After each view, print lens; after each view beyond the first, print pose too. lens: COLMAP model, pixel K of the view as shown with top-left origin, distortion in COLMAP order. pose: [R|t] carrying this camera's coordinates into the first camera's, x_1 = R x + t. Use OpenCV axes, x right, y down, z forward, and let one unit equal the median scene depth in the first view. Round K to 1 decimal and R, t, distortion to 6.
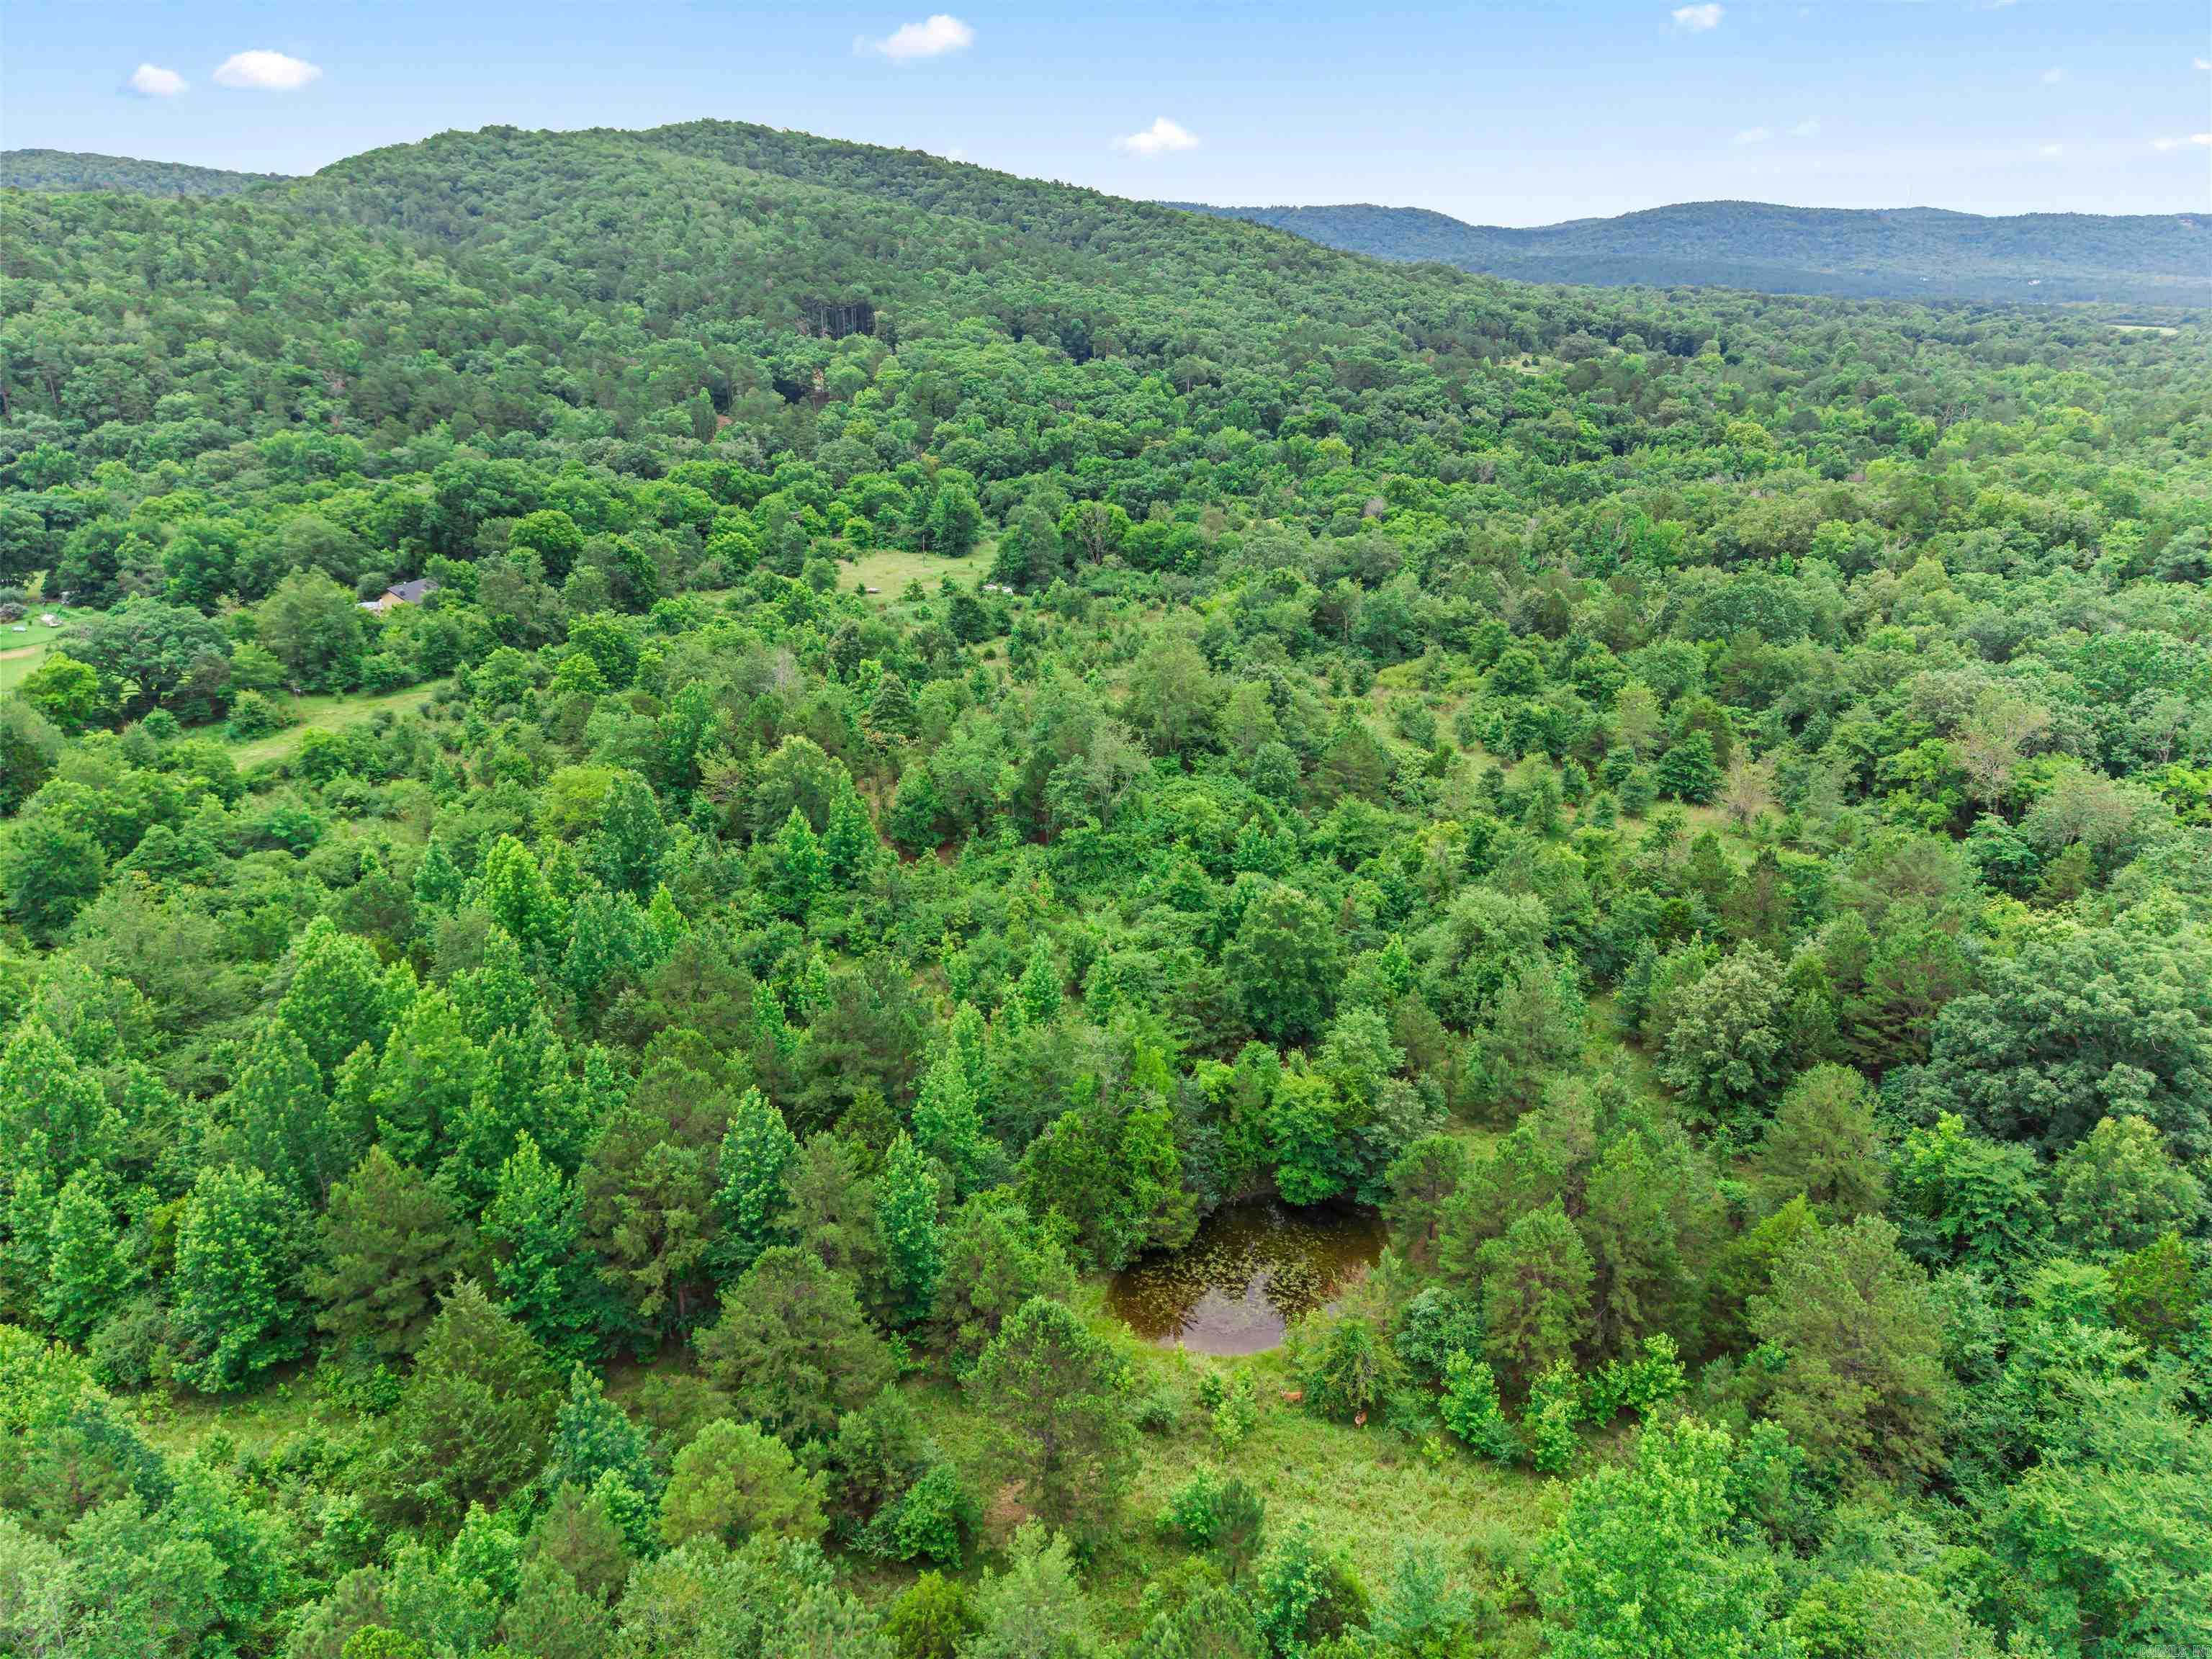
lens RADIAL K [[1483.4, 0, 1114.4], [0, 1483.4, 831.1], [0, 0, 1]] dist [0.022298, -0.023088]
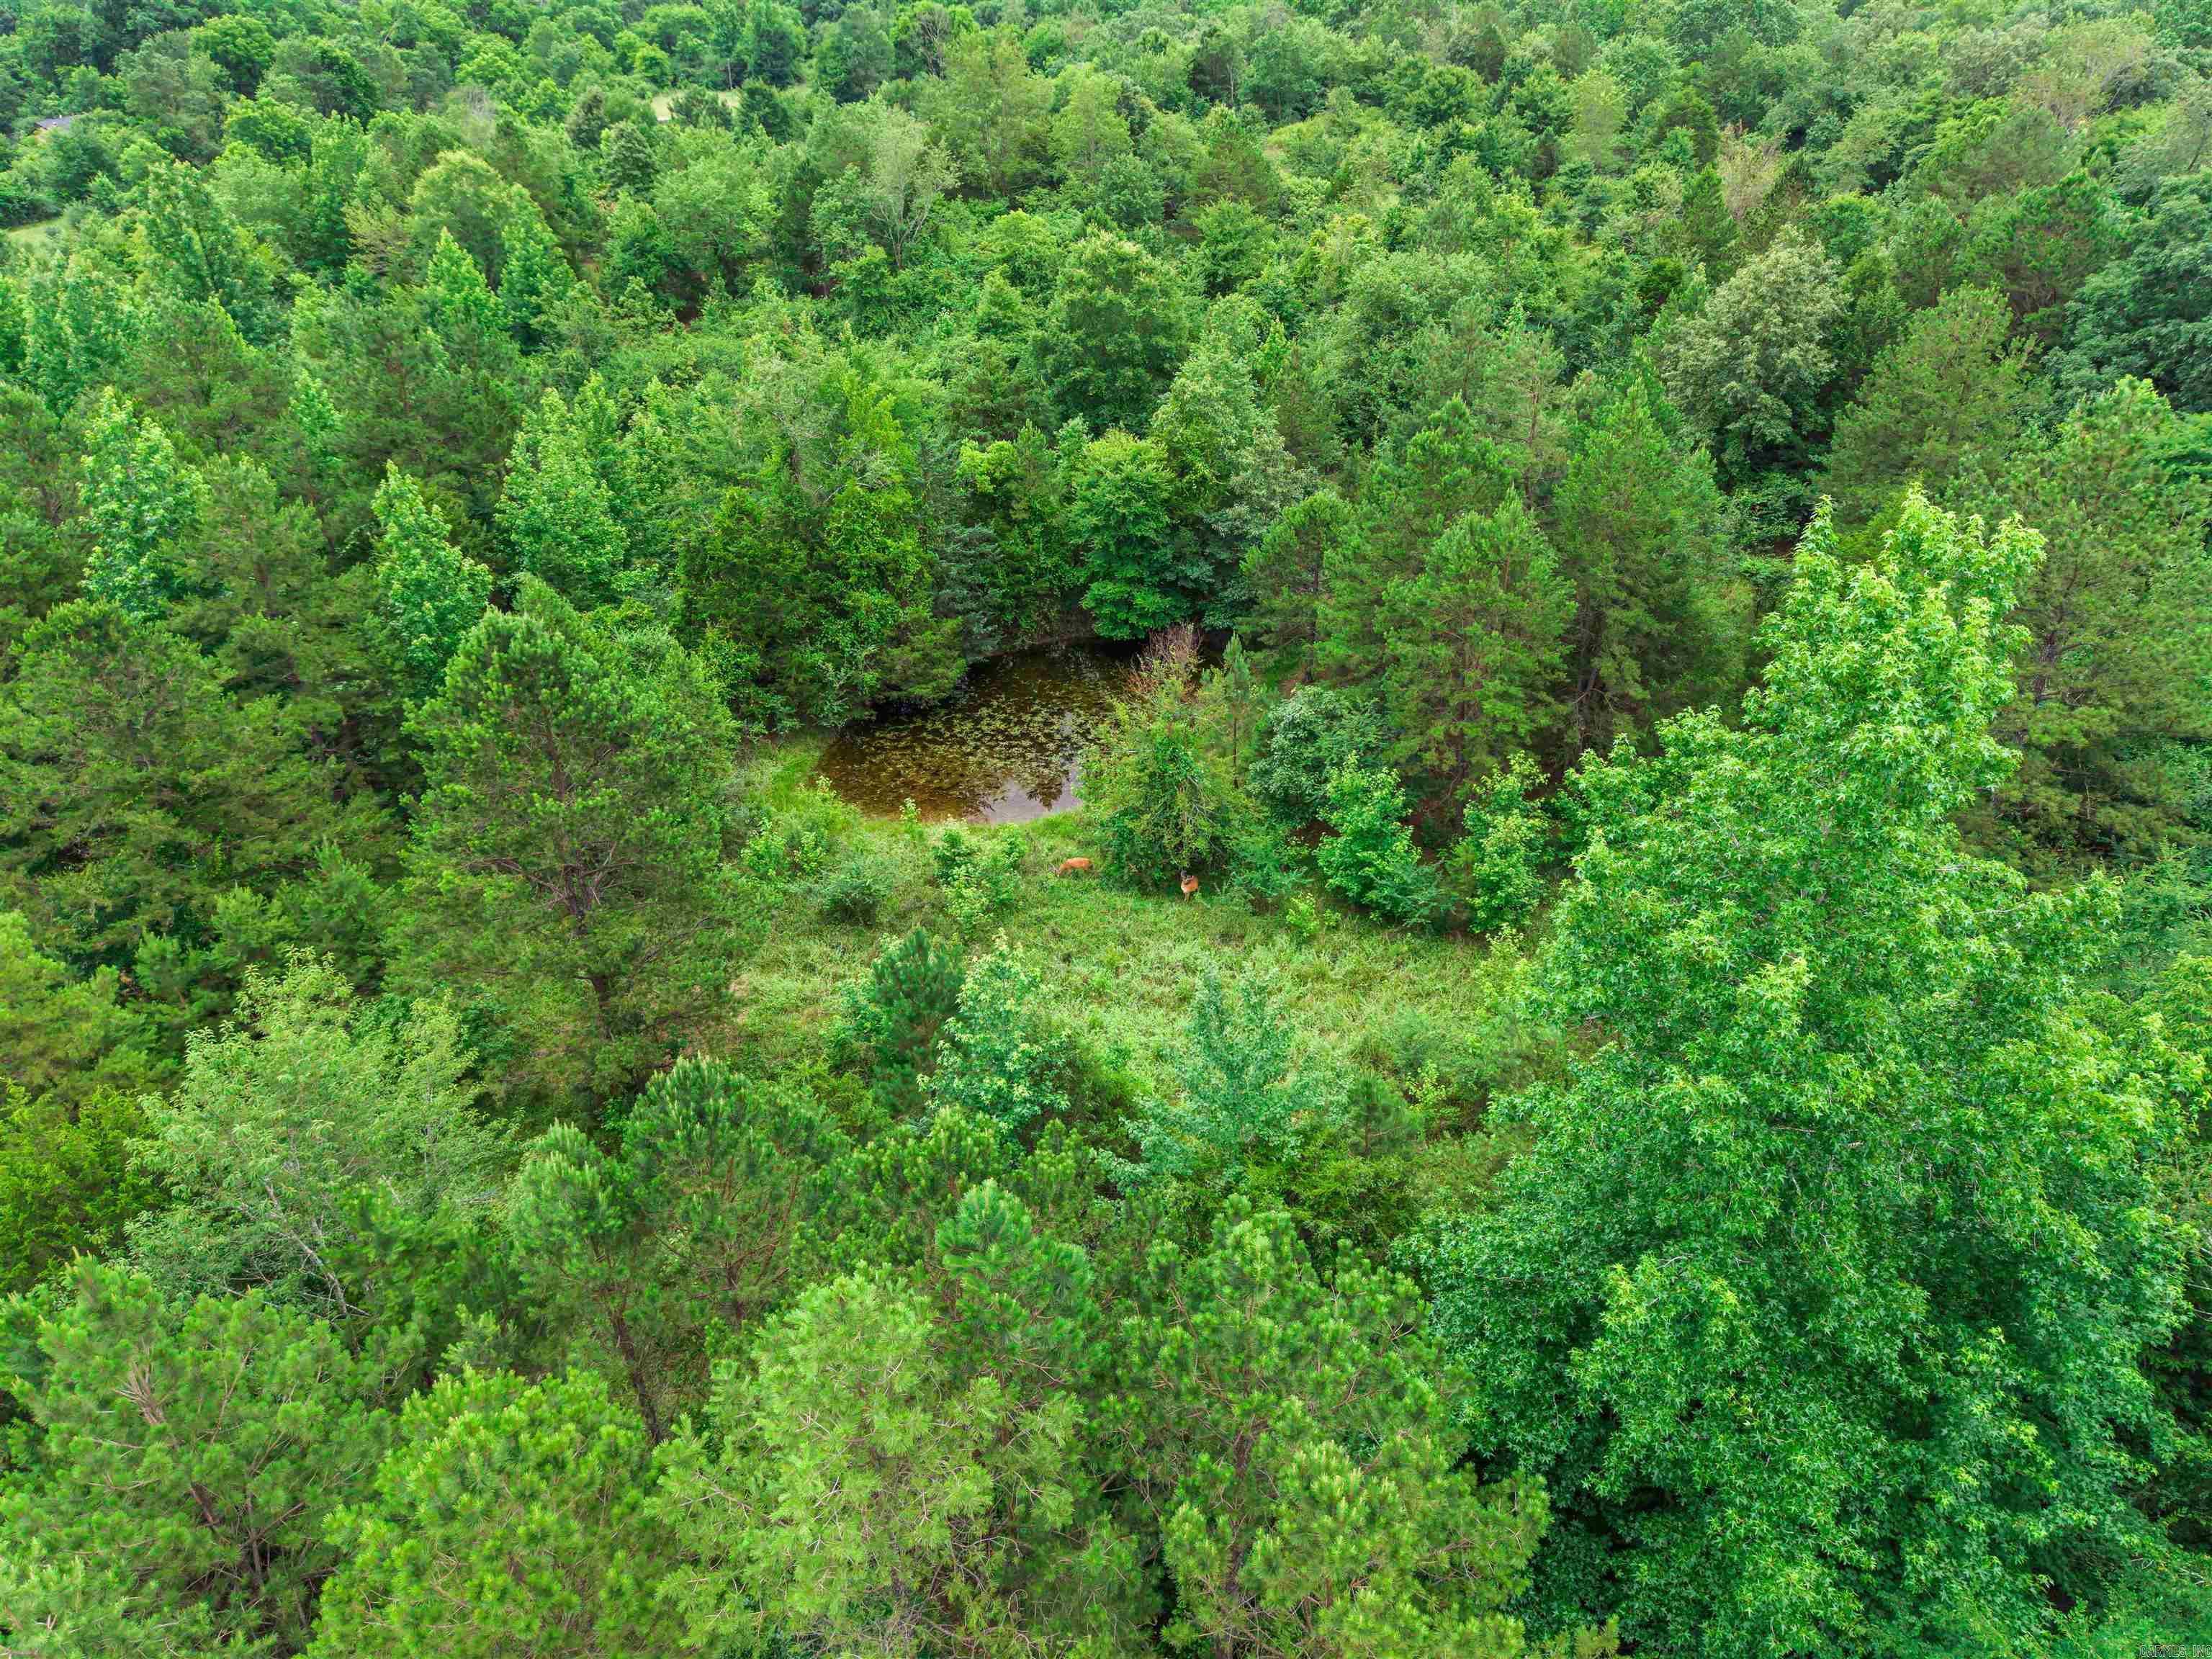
lens RADIAL K [[1483.4, 0, 1117.3], [0, 1483.4, 841.9], [0, 0, 1]] dist [0.022298, -0.023088]
pose [[0.997514, -0.054256, 0.044976, 0.044811], [0.043539, 0.976285, 0.212065, 0.101447], [-0.055415, -0.209580, 0.976220, 0.168207]]
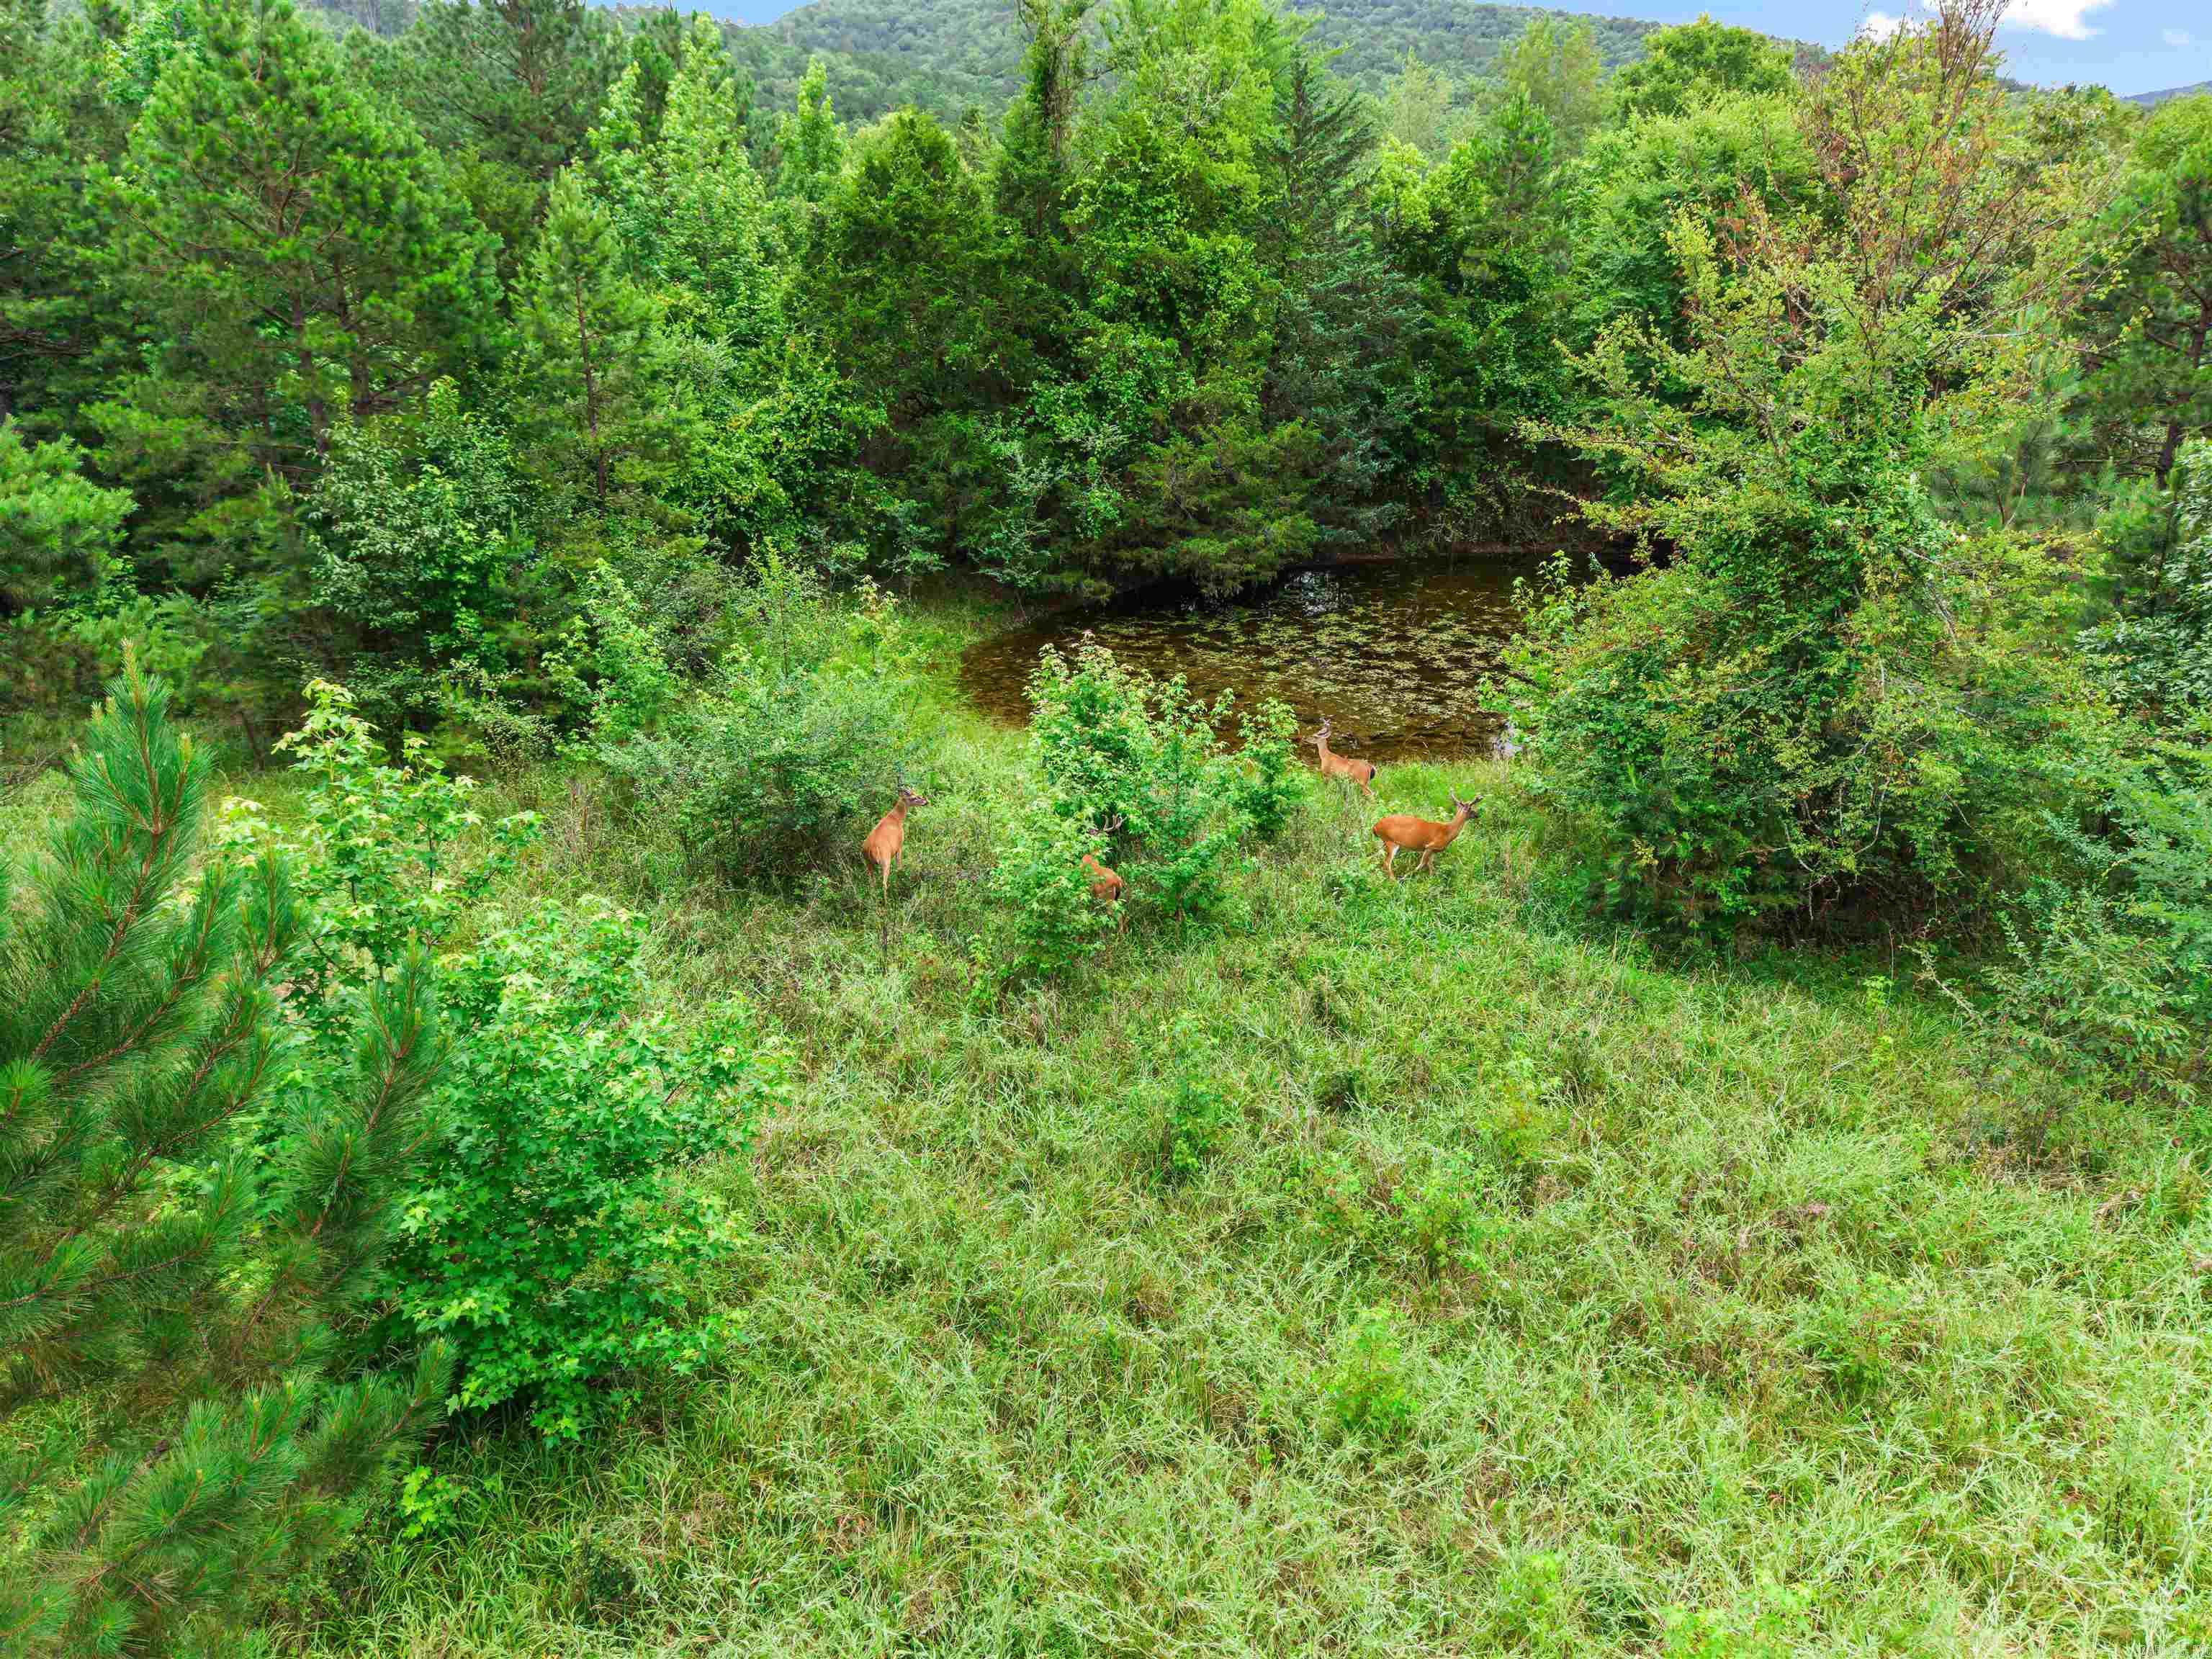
lens RADIAL K [[1483.4, 0, 1108.8], [0, 1483.4, 850.0], [0, 0, 1]] dist [0.022298, -0.023088]
pose [[0.960349, 0.099582, -0.260411, 0.052328], [-0.083026, 0.993807, 0.073848, 0.155512], [0.266153, -0.049299, 0.962669, 0.334322]]
